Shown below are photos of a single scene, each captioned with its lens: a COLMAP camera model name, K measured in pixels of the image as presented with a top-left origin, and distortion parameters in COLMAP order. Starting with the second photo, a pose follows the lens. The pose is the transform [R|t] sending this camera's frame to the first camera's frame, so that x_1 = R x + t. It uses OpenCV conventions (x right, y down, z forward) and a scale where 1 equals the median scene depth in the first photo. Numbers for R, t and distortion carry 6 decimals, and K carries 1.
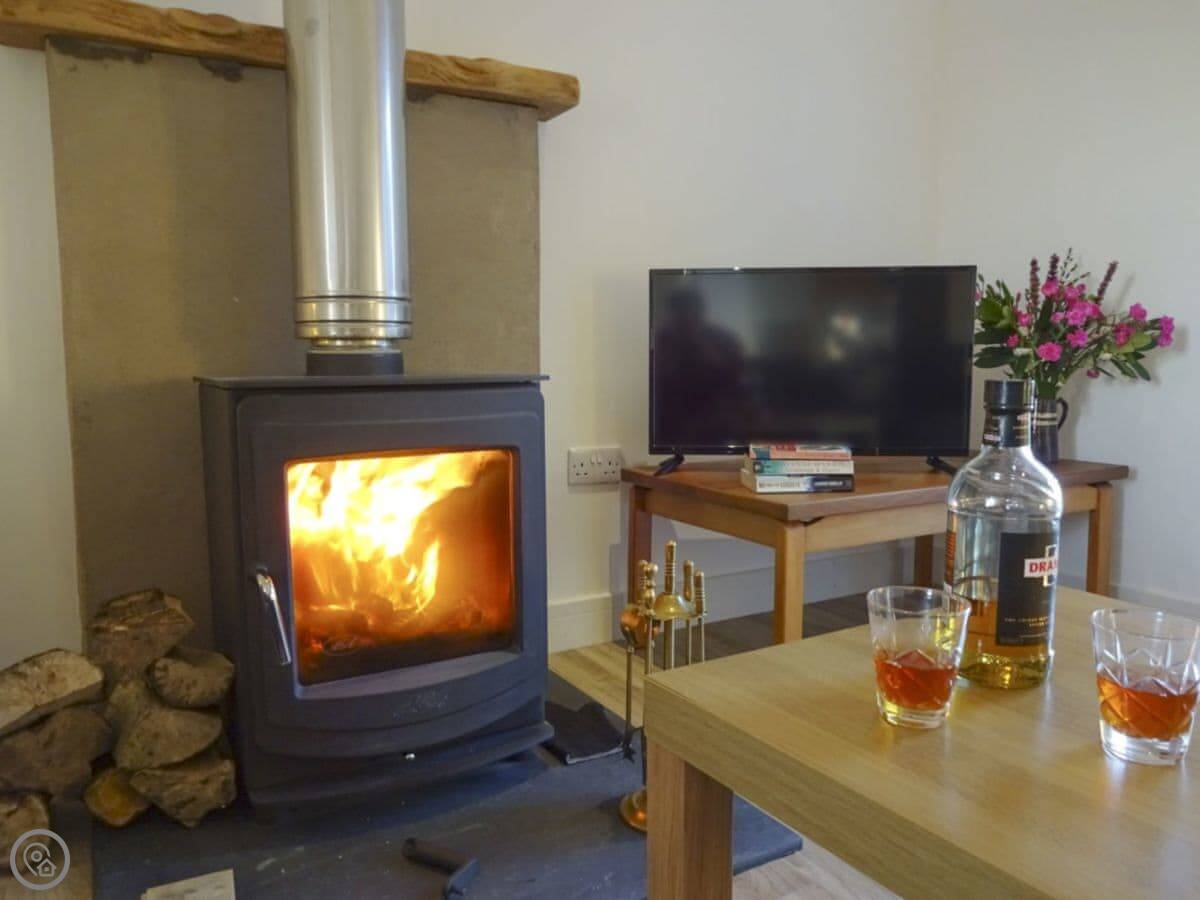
lens RADIAL K [[885.1, 0, 601.7], [0, 885.1, 409.6], [0, 0, 1]] dist [-0.023340, 0.001785]
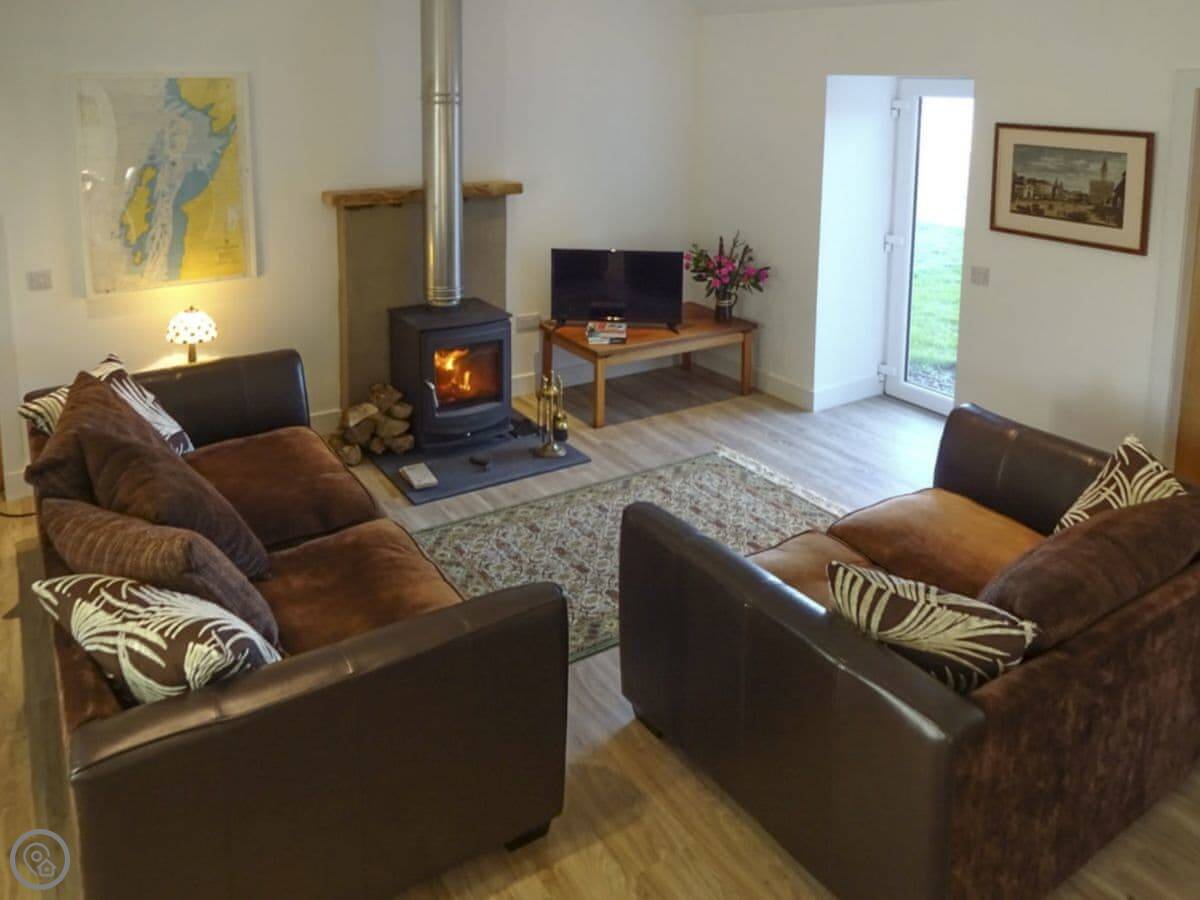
lens RADIAL K [[885.1, 0, 601.7], [0, 885.1, 409.6], [0, 0, 1]] dist [-0.023340, 0.001785]
pose [[0.997158, 0.011390, 0.074479, 0.016820], [-0.034261, 0.948941, 0.313588, -0.557716], [-0.067104, -0.315248, 0.946634, -1.594910]]
